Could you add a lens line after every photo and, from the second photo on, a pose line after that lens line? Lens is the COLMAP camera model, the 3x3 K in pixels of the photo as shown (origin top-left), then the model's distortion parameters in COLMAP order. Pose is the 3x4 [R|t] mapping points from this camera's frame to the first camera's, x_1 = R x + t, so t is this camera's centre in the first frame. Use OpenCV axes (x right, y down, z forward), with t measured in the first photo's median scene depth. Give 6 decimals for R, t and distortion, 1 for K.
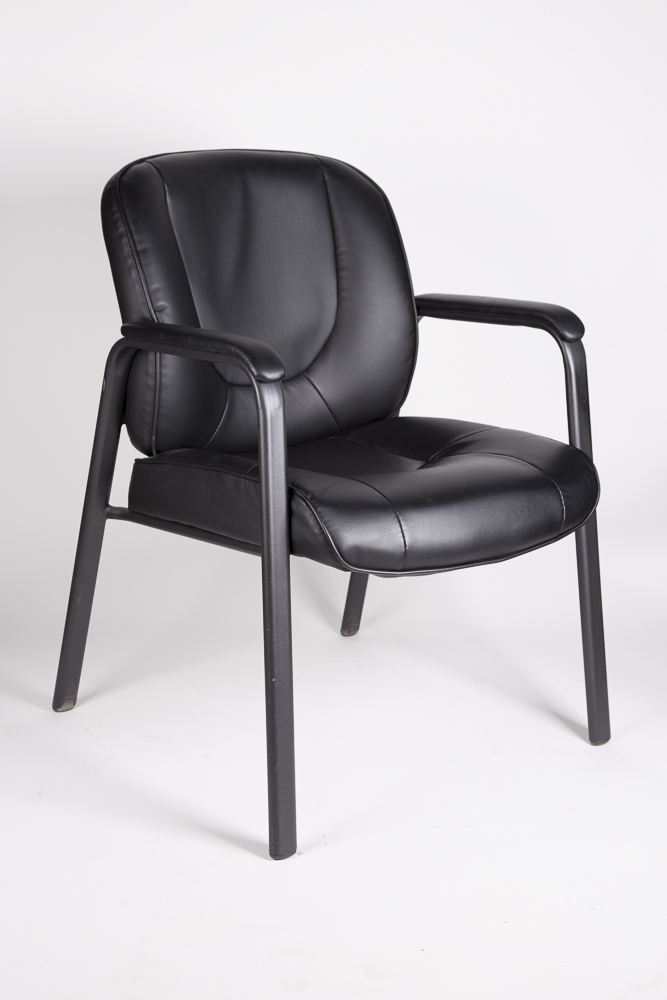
lens RADIAL K [[1516.4, 0, 335.6], [0, 1516.4, 500.2], [0, 0, 1]] dist [0.250070, 0.000000]
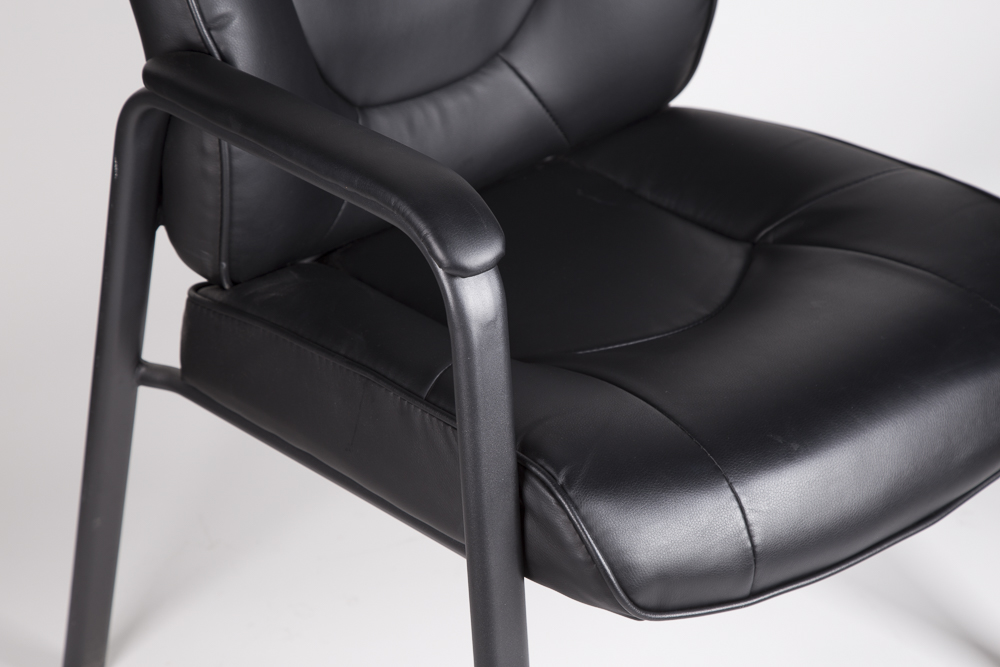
lens RADIAL K [[2279.4, 0, 497.1], [0, 2279.4, 336.9], [0, 0, 1]] dist [0.429938, 0.000000]
pose [[0.998906, -0.045373, 0.011305, -0.039283], [0.040885, 0.964815, 0.259732, -0.214312], [-0.022692, -0.258986, 0.965615, 0.261079]]
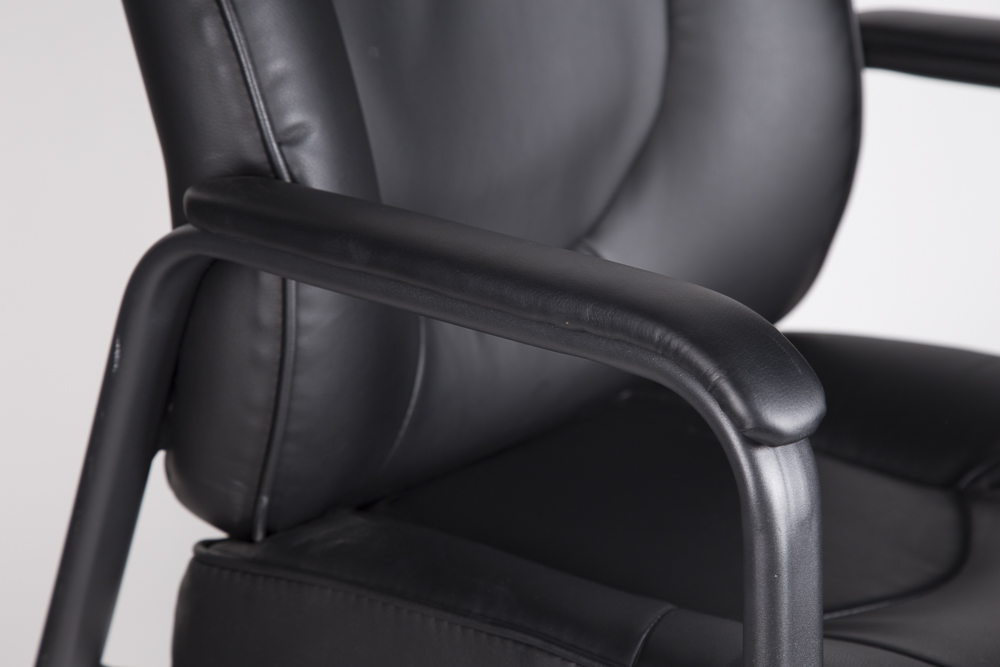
lens RADIAL K [[2580.1, 0, 493.8], [0, 2580.1, 356.7], [0, 0, 1]] dist [0.454638, 0.000000]
pose [[0.985420, -0.037686, 0.165912, -0.166474], [0.022647, 0.995536, 0.091620, -0.127036], [-0.168624, -0.086527, 0.981875, 0.425884]]
